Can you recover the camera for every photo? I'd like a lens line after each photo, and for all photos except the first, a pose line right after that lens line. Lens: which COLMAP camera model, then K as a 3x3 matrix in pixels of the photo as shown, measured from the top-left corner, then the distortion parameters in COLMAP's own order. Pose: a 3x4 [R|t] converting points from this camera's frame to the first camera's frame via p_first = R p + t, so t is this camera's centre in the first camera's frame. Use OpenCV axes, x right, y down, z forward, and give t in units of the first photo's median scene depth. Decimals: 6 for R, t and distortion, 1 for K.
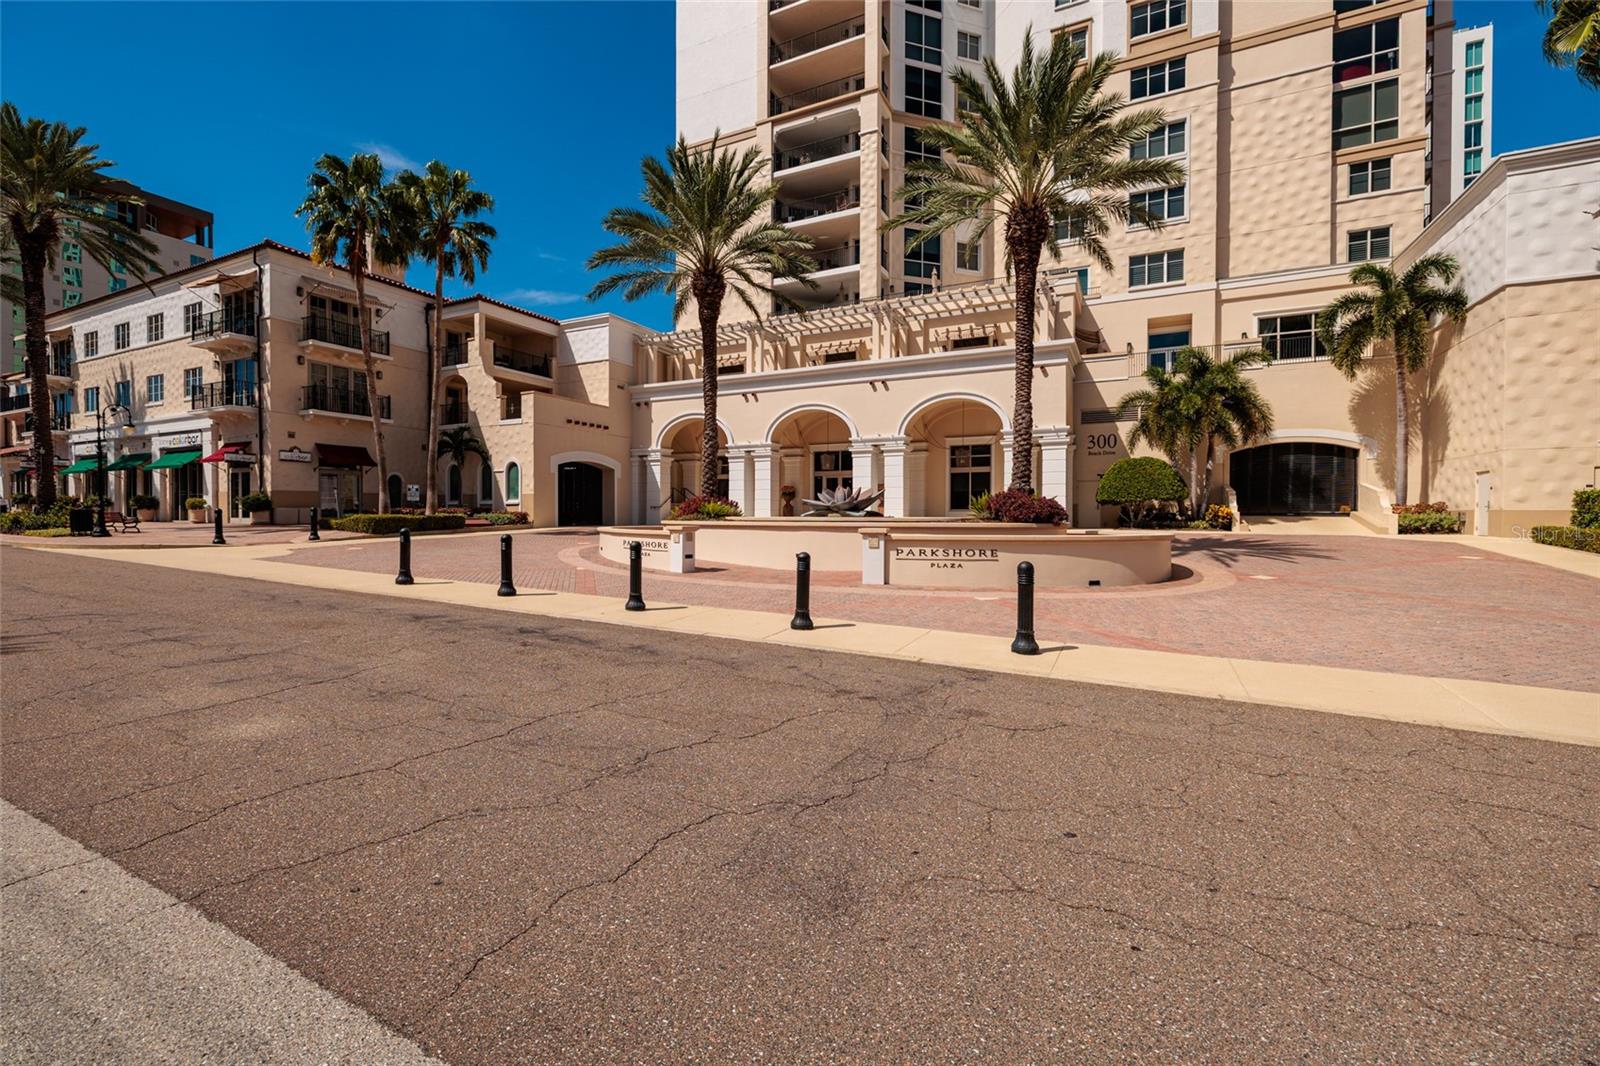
lens RADIAL K [[691.4, 0, 798.0], [0, 691.4, 526.4], [0, 0, 1]] dist [0.003634, 0.000337]
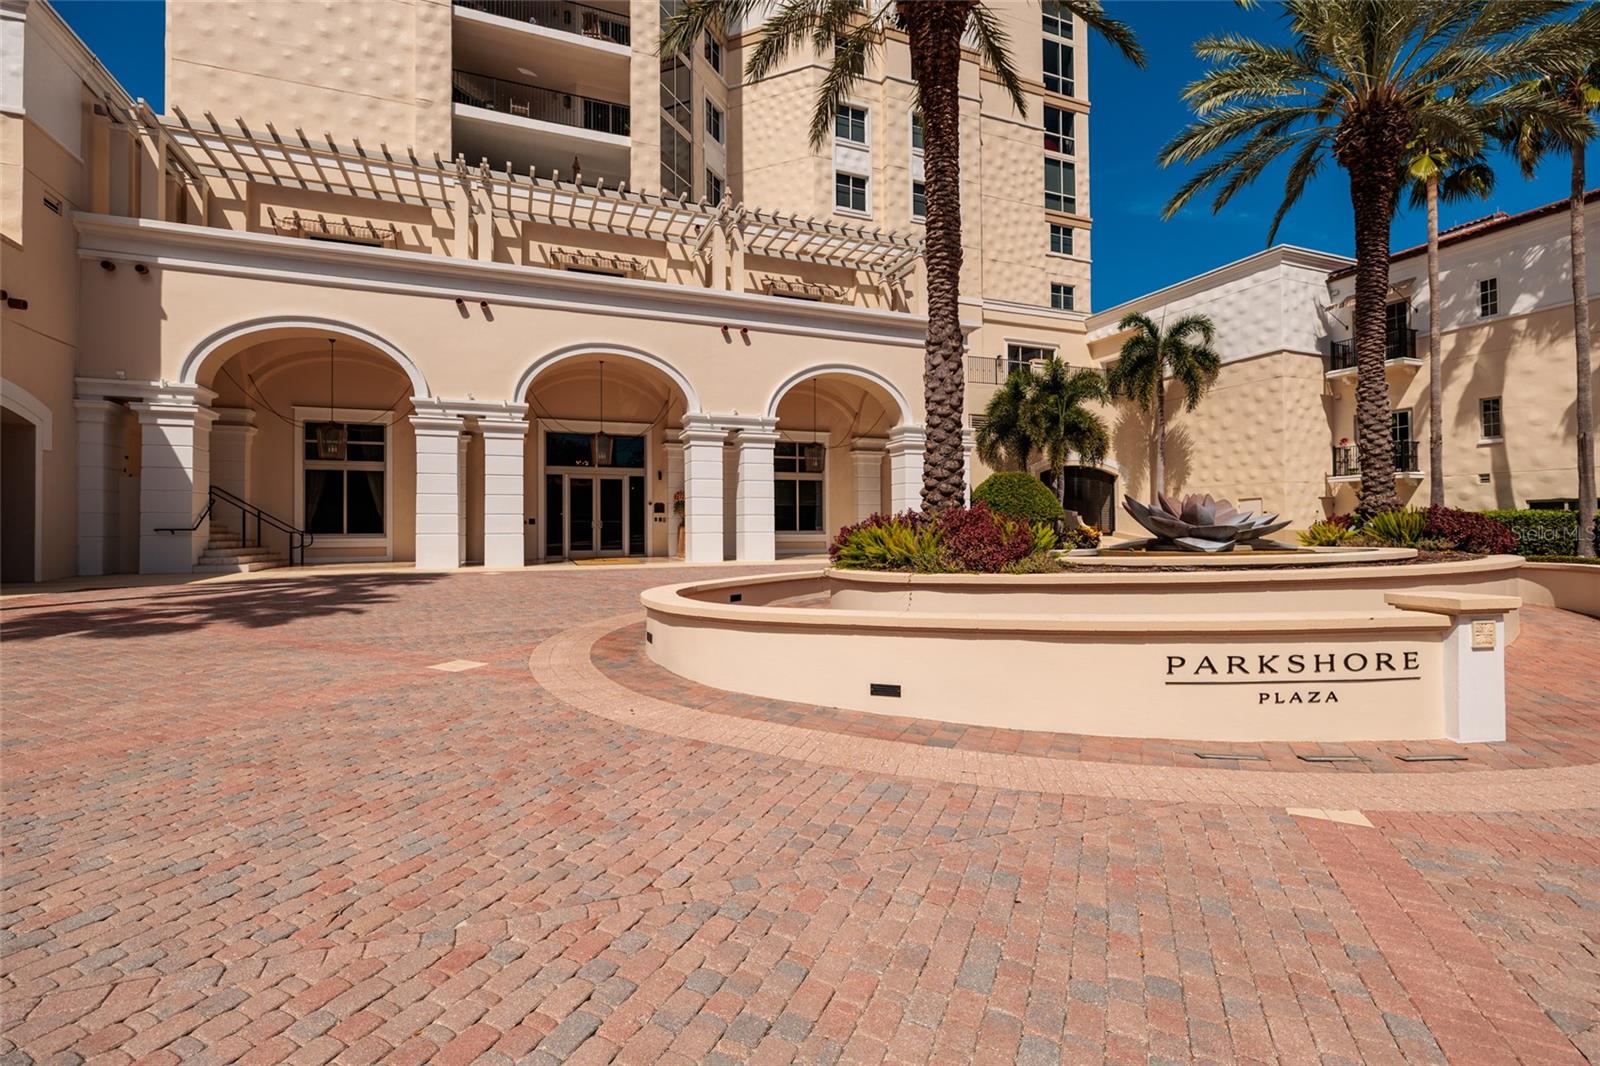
lens RADIAL K [[710.0, 0, 801.1], [0, 710.0, 526.3], [0, 0, 1]] dist [-0.002119, -0.000079]
pose [[0.653921, -0.002441, 0.756559, -0.334709], [0.020685, 0.999679, -0.014654, -0.018787], [-0.756280, 0.025232, 0.653761, 0.540217]]
